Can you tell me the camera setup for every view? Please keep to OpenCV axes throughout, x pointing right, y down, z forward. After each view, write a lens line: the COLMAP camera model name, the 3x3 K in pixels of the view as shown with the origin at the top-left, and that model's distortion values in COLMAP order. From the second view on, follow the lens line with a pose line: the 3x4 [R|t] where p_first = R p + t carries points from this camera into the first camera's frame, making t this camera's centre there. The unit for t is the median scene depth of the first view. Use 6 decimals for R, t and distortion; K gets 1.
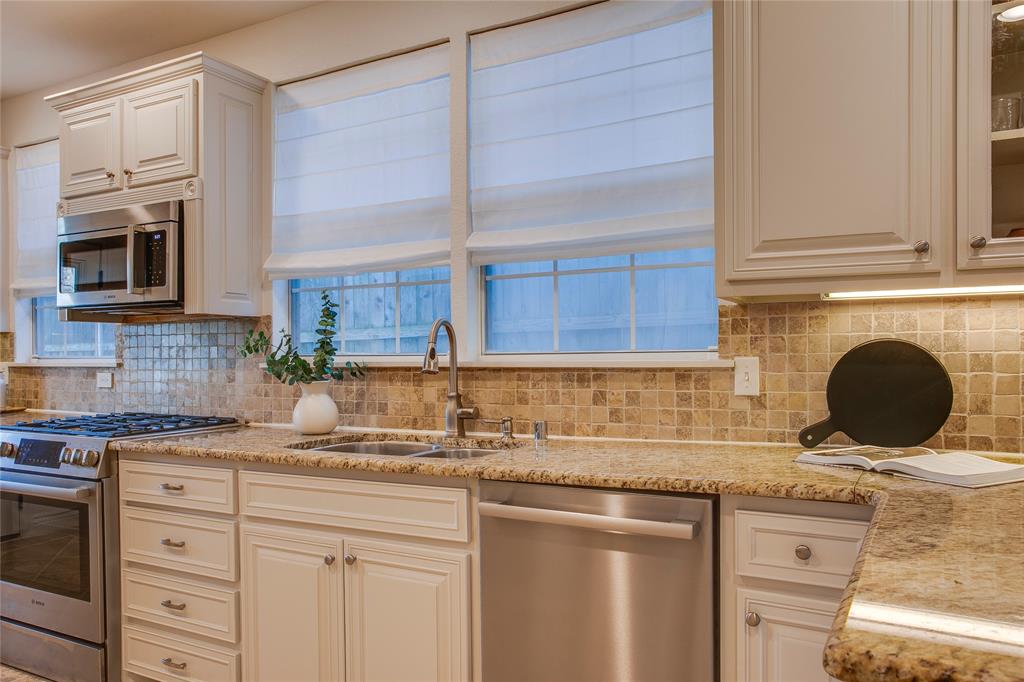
lens RADIAL K [[758.8, 0, 498.6], [0, 758.8, 358.2], [0, 0, 1]] dist [-0.056347, 0.077891]
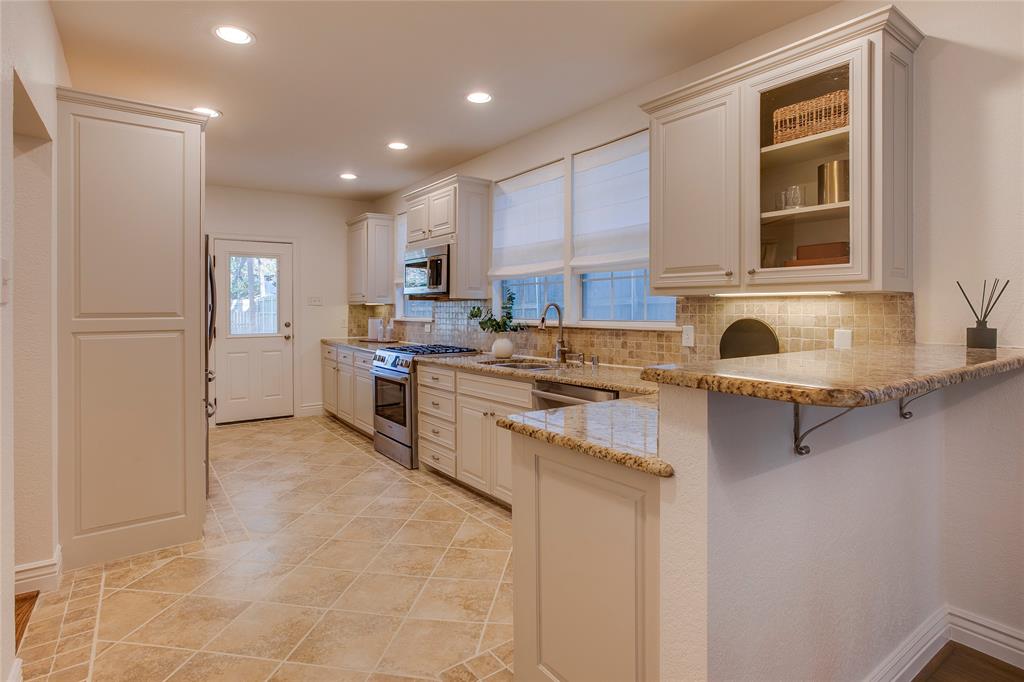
lens RADIAL K [[536.9, 0, 508.8], [0, 536.9, 317.5], [0, 0, 1]] dist [-0.063324, 0.037541]
pose [[0.905855, 0.015341, -0.423310, 0.415493], [-0.012232, 0.999875, 0.010060, -0.025495], [0.423411, -0.003935, 0.905929, -0.324738]]
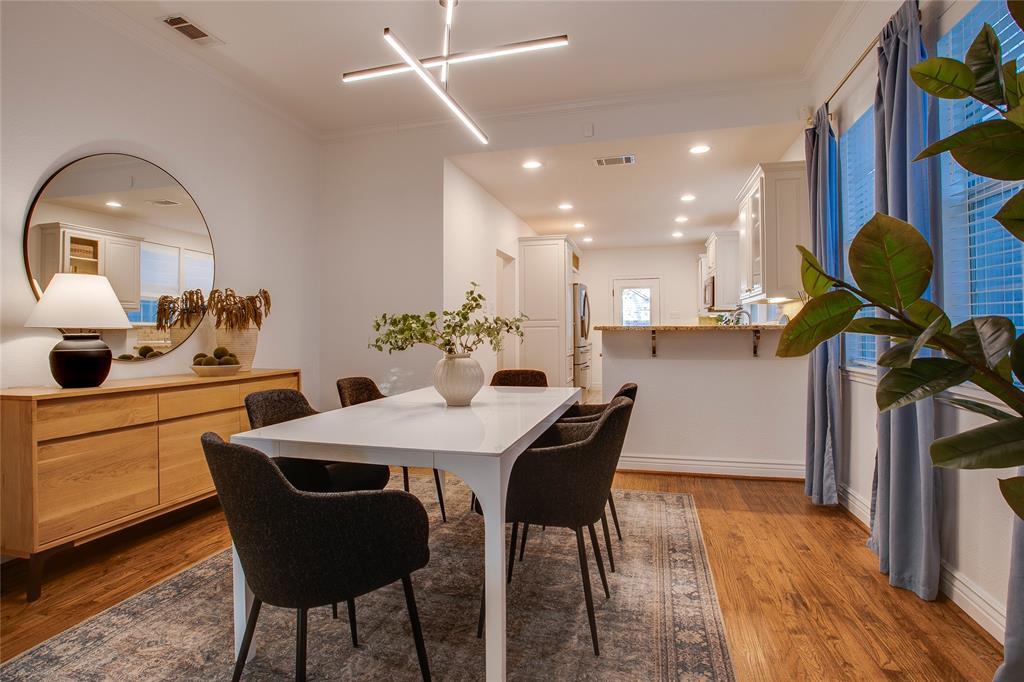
lens RADIAL K [[535.6, 0, 480.3], [0, 535.6, 334.5], [0, 0, 1]] dist [-0.051857, 0.019442]
pose [[0.213024, 0.014507, -0.976939, 1.878438], [-0.006460, 0.999889, 0.013439, 0.026373], [0.977026, 0.003449, 0.213094, -0.562703]]
